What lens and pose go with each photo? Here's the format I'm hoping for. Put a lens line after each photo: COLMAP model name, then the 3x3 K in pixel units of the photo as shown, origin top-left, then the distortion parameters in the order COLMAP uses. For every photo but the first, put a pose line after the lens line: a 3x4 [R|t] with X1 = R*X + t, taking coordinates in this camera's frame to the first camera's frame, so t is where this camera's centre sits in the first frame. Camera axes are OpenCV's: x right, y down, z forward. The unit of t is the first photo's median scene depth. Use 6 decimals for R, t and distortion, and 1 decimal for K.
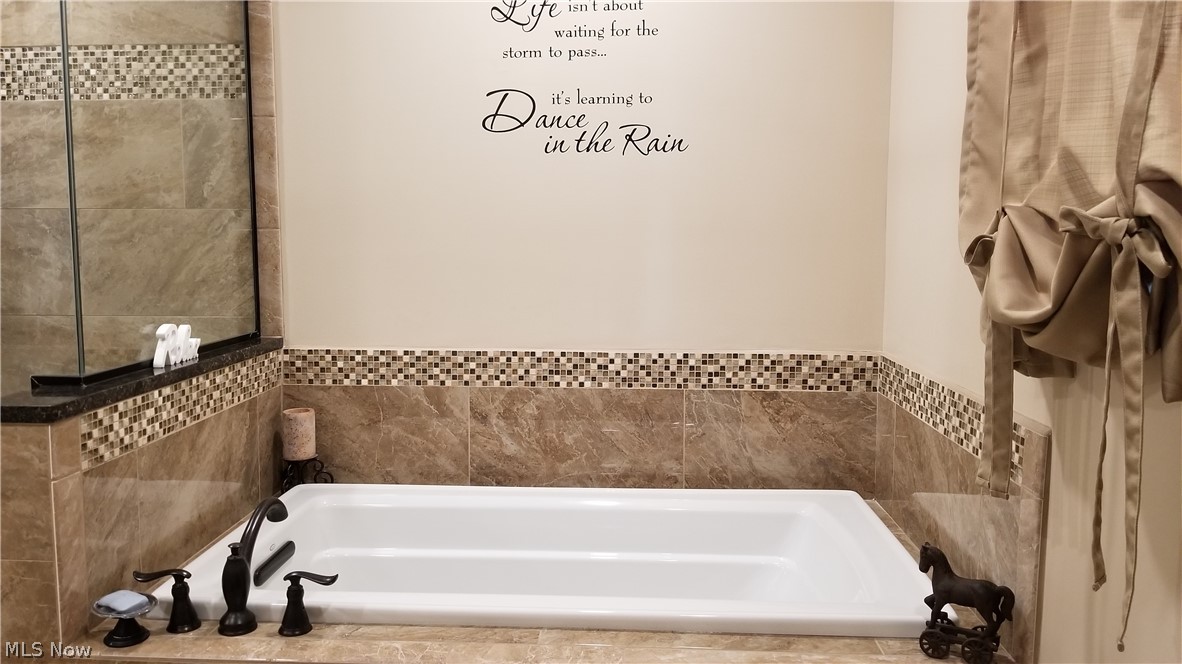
lens RADIAL K [[947.2, 0, 589.3], [0, 947.2, 330.1], [0, 0, 1]] dist [-0.035539, 0.033166]
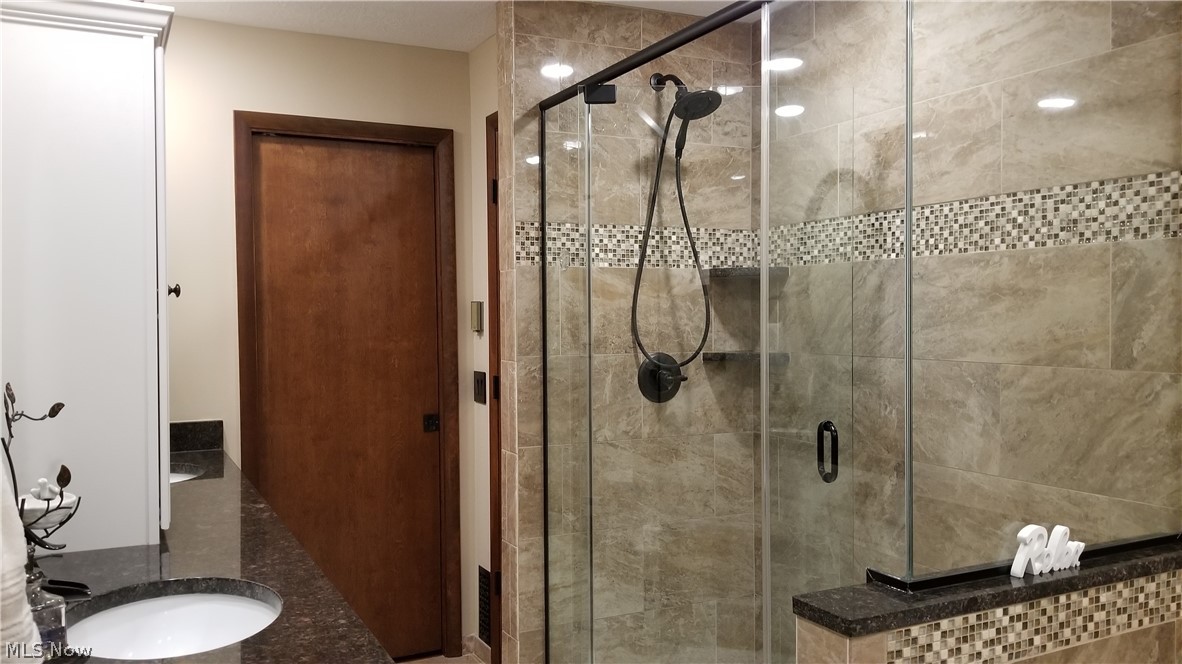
lens RADIAL K [[947.2, 0, 591.3], [0, 947.2, 328.9], [0, 0, 1]] dist [-0.035539, 0.033166]
pose [[0.505896, 0.008946, -0.862548, 0.063550], [-0.089071, 0.995143, -0.041920, -0.089022], [0.857983, 0.098035, 0.504236, 0.171922]]
